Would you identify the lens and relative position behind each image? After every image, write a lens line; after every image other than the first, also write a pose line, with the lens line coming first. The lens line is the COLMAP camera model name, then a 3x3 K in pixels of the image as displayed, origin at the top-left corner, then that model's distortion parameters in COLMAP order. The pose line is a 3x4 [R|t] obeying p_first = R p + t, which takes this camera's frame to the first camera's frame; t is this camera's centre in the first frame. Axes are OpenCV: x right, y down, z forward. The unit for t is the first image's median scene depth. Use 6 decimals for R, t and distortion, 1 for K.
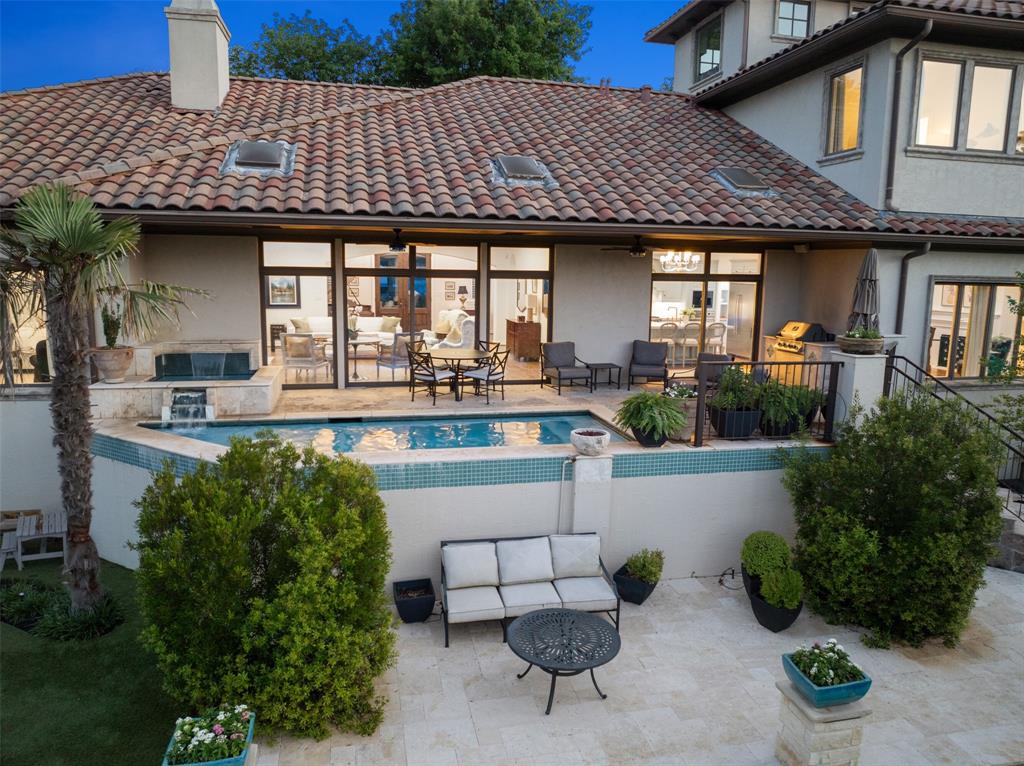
lens RADIAL K [[721.9, 0, 512.0], [0, 721.9, 383.0], [0, 0, 1]] dist [-0.032041, -0.000055]
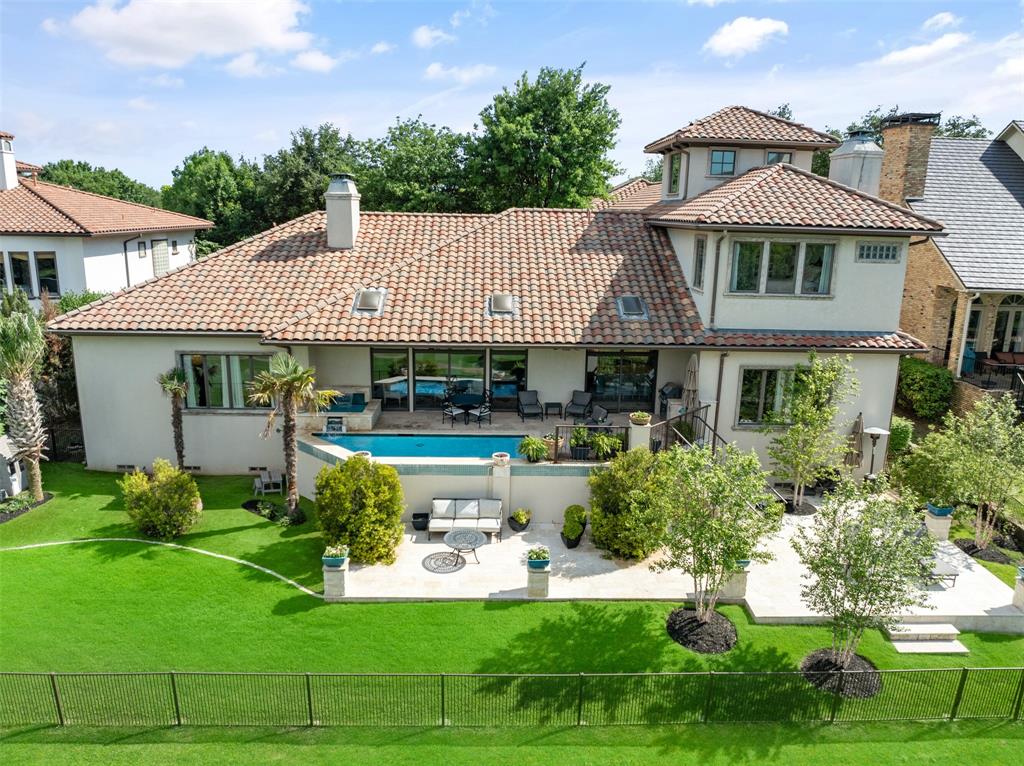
lens RADIAL K [[709.8, 0, 512.0], [0, 709.8, 383.0], [0, 0, 1]] dist [0.000685, 0.000087]
pose [[0.981676, 0.049207, -0.184093, 0.424101], [-0.034791, 0.996128, 0.080741, -0.264533], [0.187353, -0.072857, 0.979587, -0.904402]]
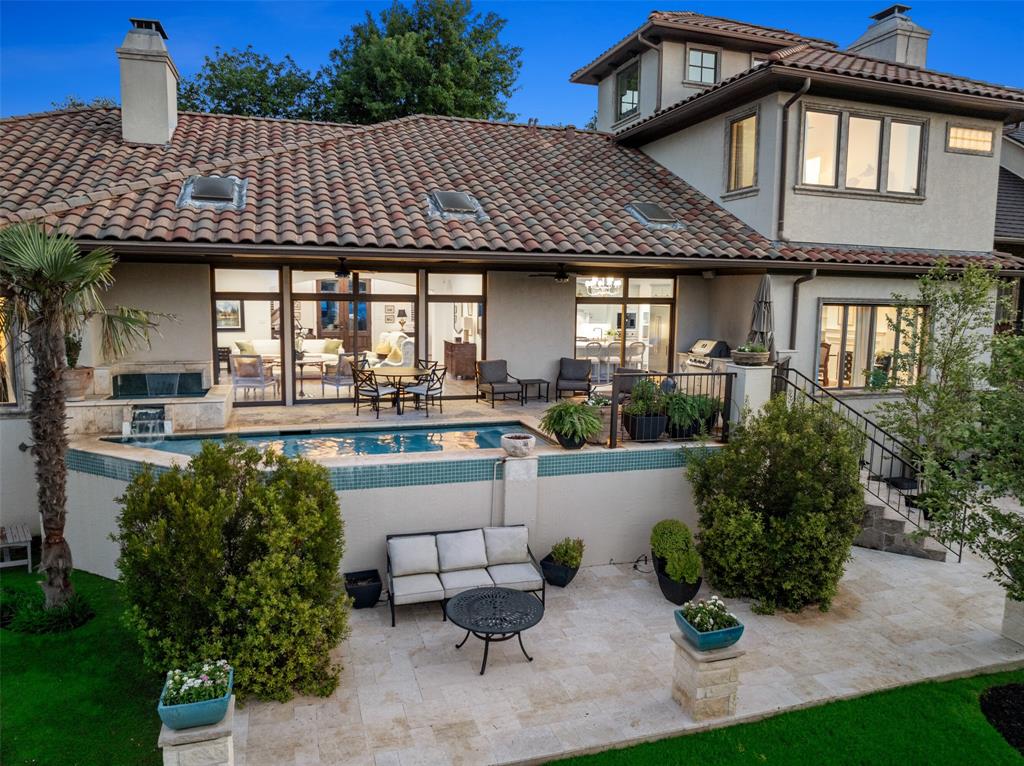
lens RADIAL K [[721.9, 0, 512.0], [0, 721.9, 383.0], [0, 0, 1]] dist [-0.032041, -0.000055]
pose [[0.996430, -0.012723, 0.083455, 0.003988], [0.015411, 0.999380, -0.031649, 0.015424], [-0.083001, 0.032822, 0.996009, -0.106628]]
